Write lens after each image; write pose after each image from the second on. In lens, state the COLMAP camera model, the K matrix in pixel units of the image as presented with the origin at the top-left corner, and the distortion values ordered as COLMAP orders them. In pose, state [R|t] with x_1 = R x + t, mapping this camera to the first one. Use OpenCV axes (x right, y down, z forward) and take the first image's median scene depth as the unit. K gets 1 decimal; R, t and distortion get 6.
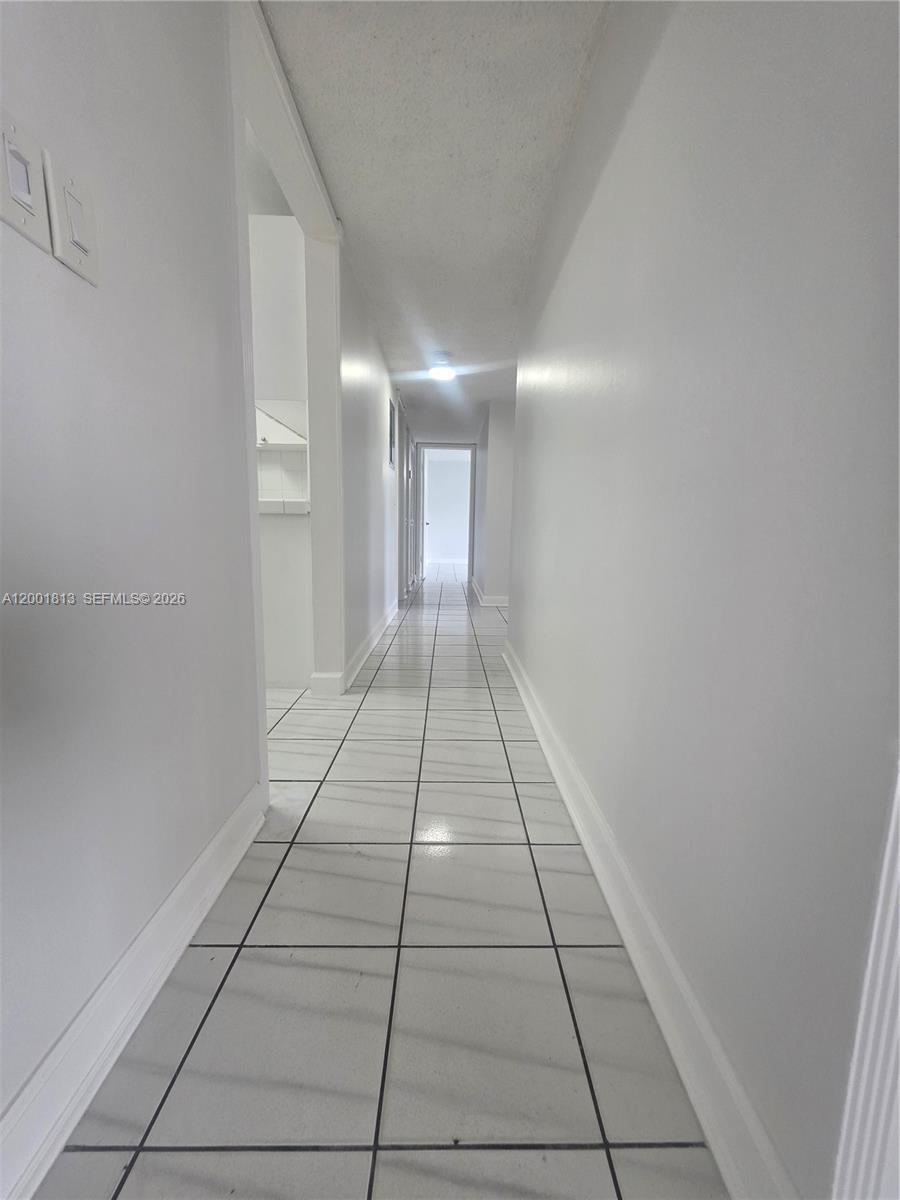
lens RADIAL K [[478.9, 0, 451.3], [0, 478.9, 598.0], [0, 0, 1]] dist [0.003034, -0.000225]
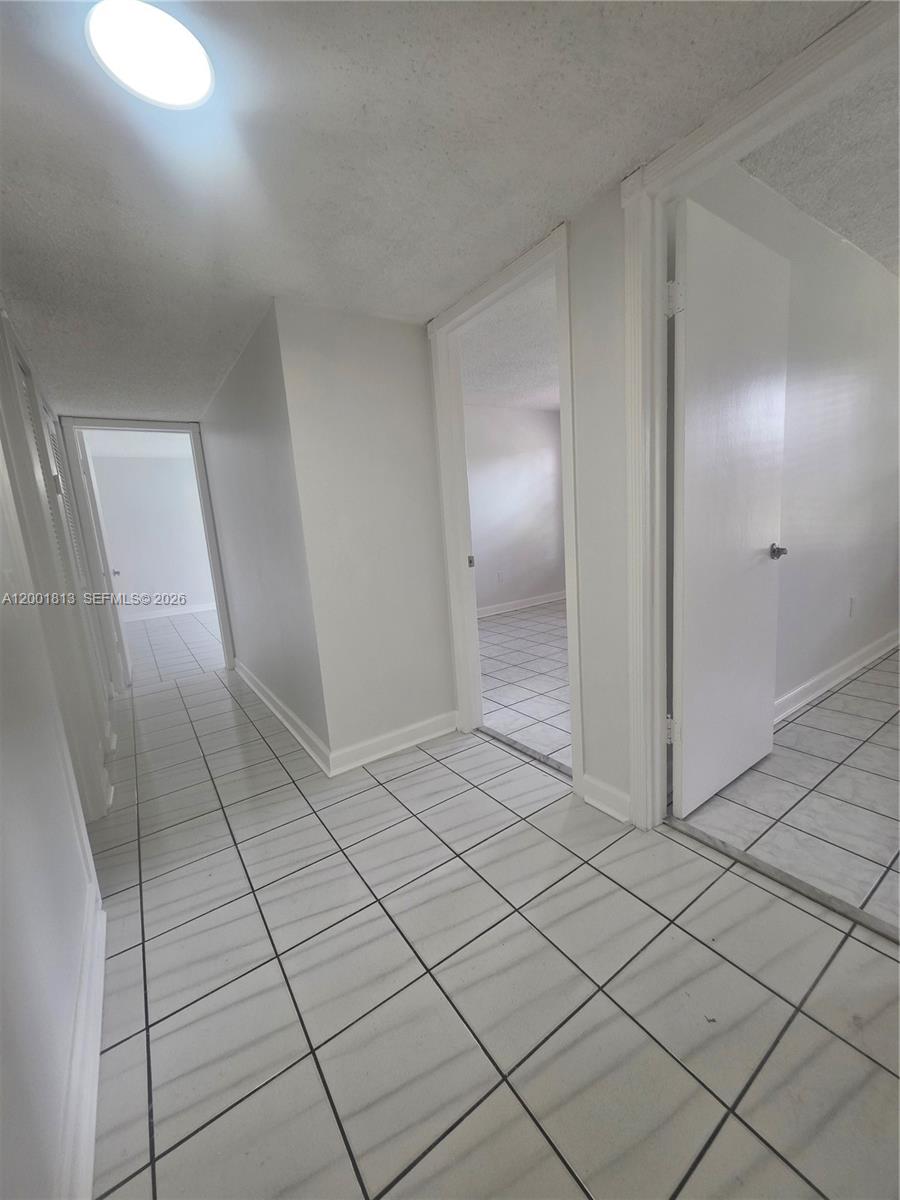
lens RADIAL K [[478.9, 0, 454.8], [0, 478.9, 602.6], [0, 0, 1]] dist [0.003034, -0.000225]
pose [[0.828148, -0.169584, 0.534240, -0.032304], [0.170916, 0.984142, 0.047452, -0.094125], [-0.533815, 0.052012, 0.844000, 0.384361]]
